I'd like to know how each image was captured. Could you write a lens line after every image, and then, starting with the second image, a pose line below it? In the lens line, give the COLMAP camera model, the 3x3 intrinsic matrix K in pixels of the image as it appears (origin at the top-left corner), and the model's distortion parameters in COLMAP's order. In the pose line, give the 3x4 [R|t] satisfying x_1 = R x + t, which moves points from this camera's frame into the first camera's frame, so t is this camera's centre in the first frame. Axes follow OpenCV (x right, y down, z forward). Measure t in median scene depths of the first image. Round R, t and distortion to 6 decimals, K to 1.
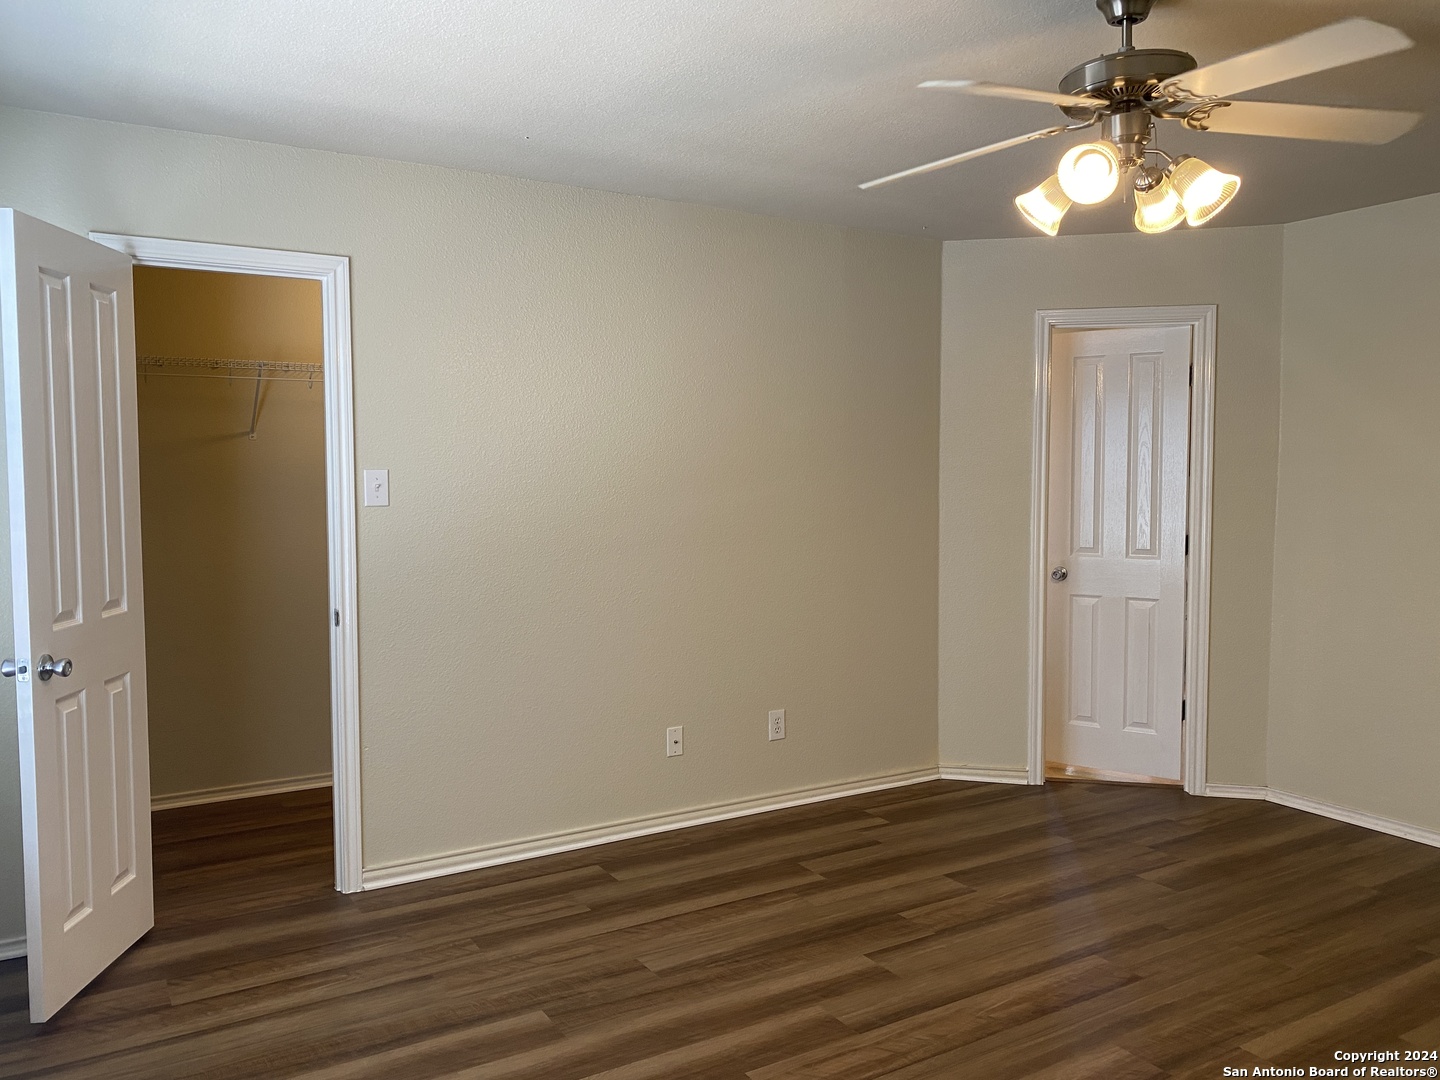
lens RADIAL K [[1100.5, 0, 758.6], [0, 1100.5, 535.1], [0, 0, 1]] dist [0.040321, -0.041490]
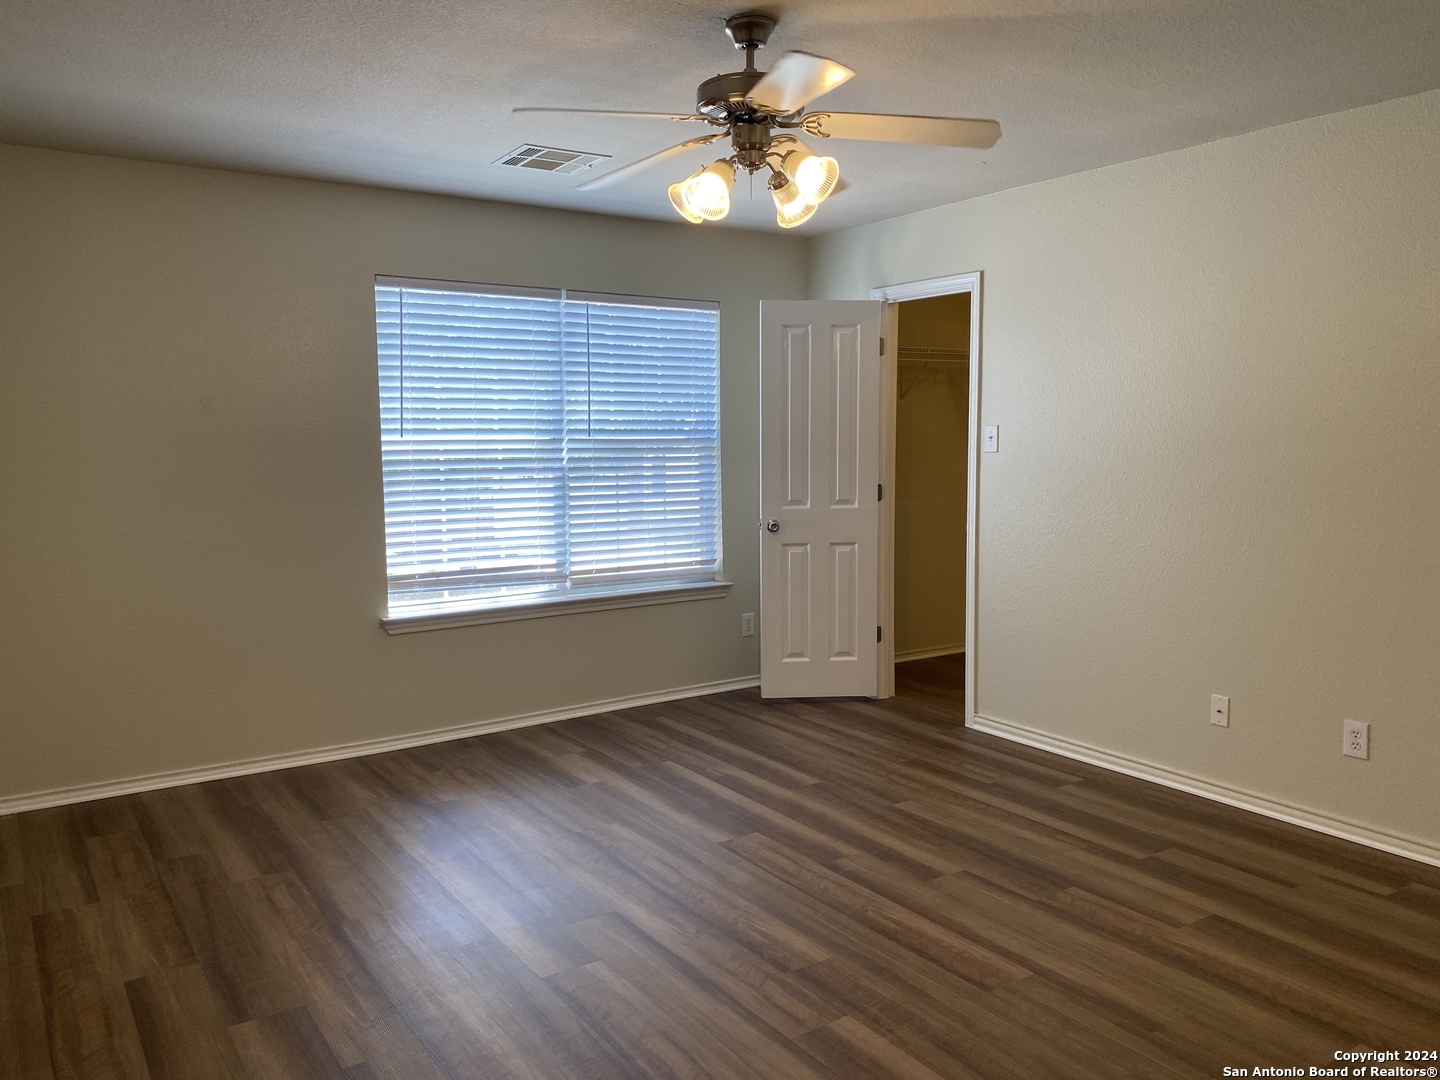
lens RADIAL K [[1100.5, 0, 721.4], [0, 1100.5, 537.8], [0, 0, 1]] dist [0.040321, -0.041490]
pose [[0.049131, 0.100438, -0.993730, 1.069351], [-0.059630, 0.993451, 0.097462, -0.038443], [0.997011, 0.054468, 0.054799, 0.638080]]
